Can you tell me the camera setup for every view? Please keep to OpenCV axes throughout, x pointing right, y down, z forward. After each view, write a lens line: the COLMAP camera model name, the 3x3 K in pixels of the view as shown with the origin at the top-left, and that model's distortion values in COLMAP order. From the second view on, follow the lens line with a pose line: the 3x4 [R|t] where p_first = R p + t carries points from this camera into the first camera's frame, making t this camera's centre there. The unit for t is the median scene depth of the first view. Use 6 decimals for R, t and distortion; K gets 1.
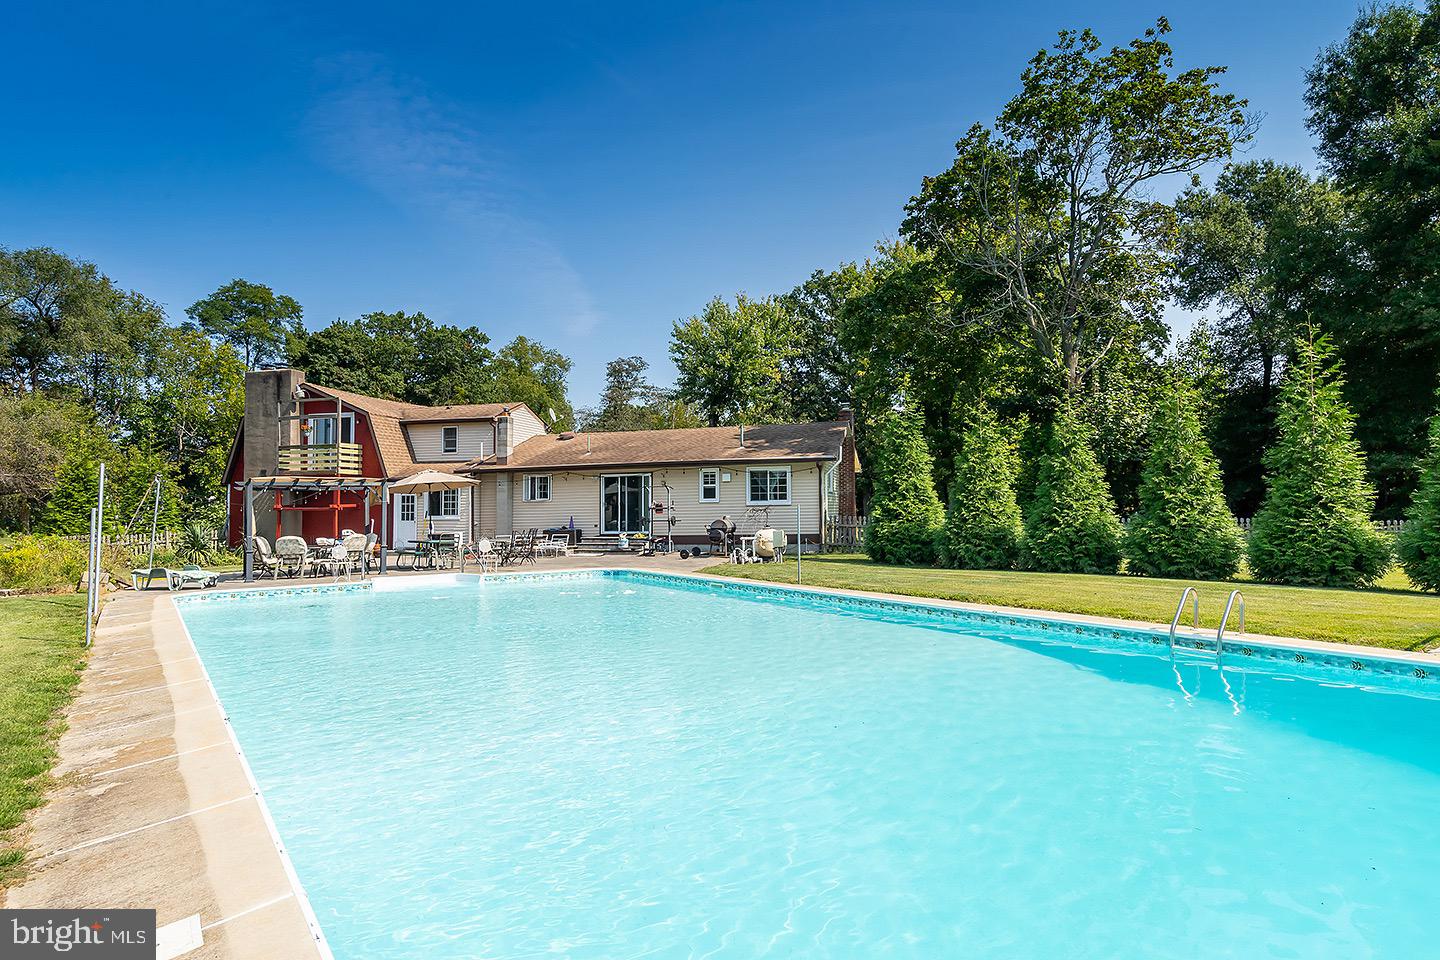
lens RADIAL K [[800.0, 0, 720.3], [0, 800.0, 476.2], [0, 0, 1]] dist [0.004614, 0.001736]
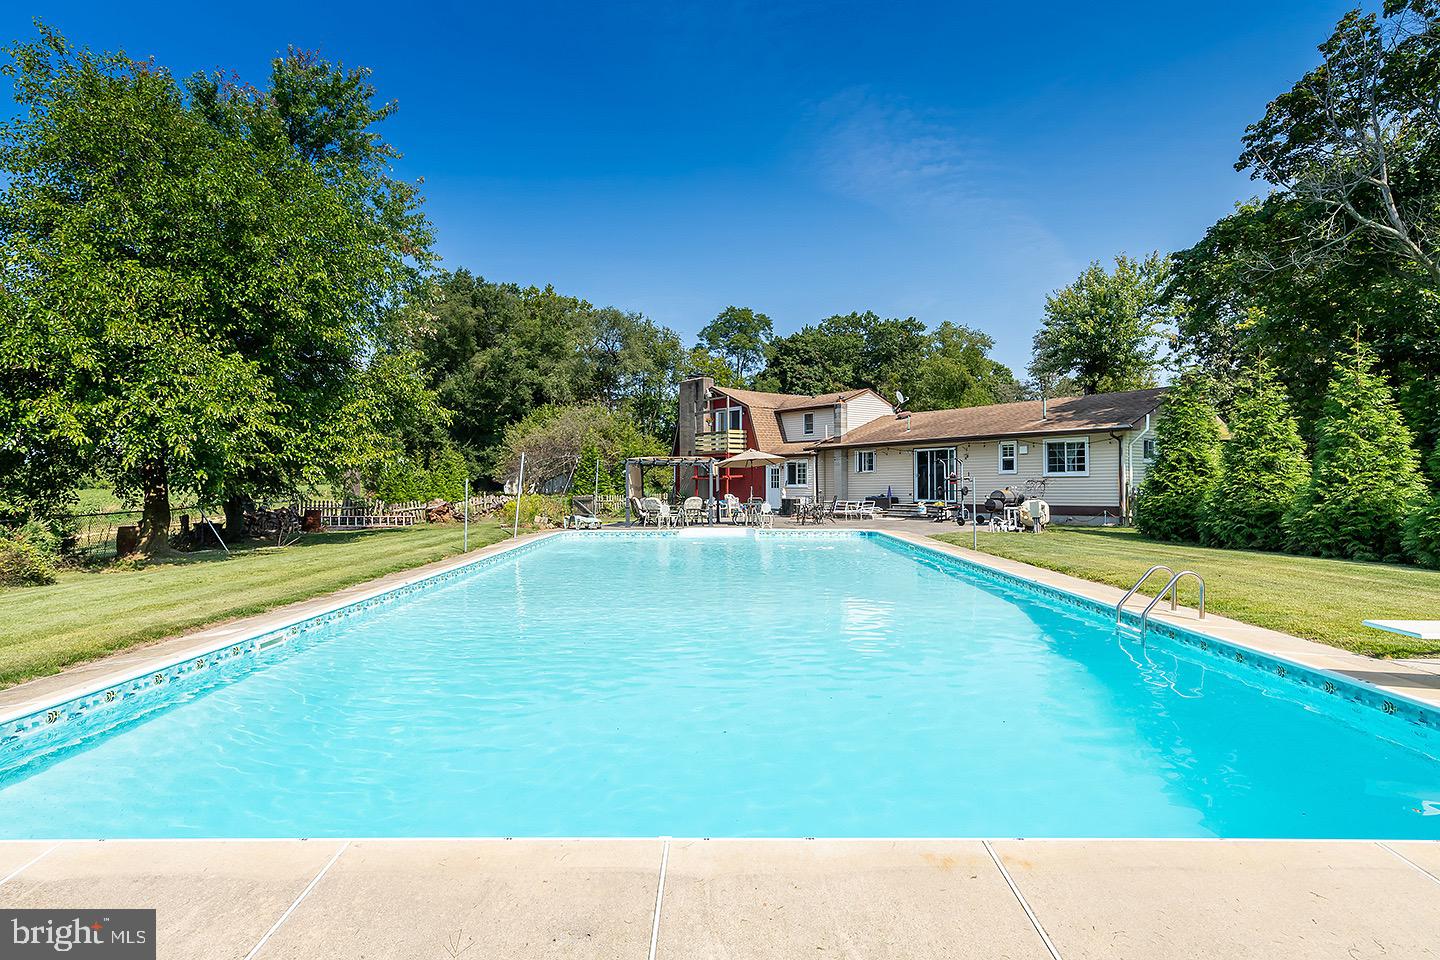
lens RADIAL K [[743.1, 0, 718.1], [0, 743.1, 479.7], [0, 0, 1]] dist [0.001829, -0.000710]
pose [[0.794164, 0.004218, -0.607689, 0.266449], [0.021539, 0.999152, 0.035084, -0.002011], [0.607322, -0.040951, 0.793400, -0.006048]]
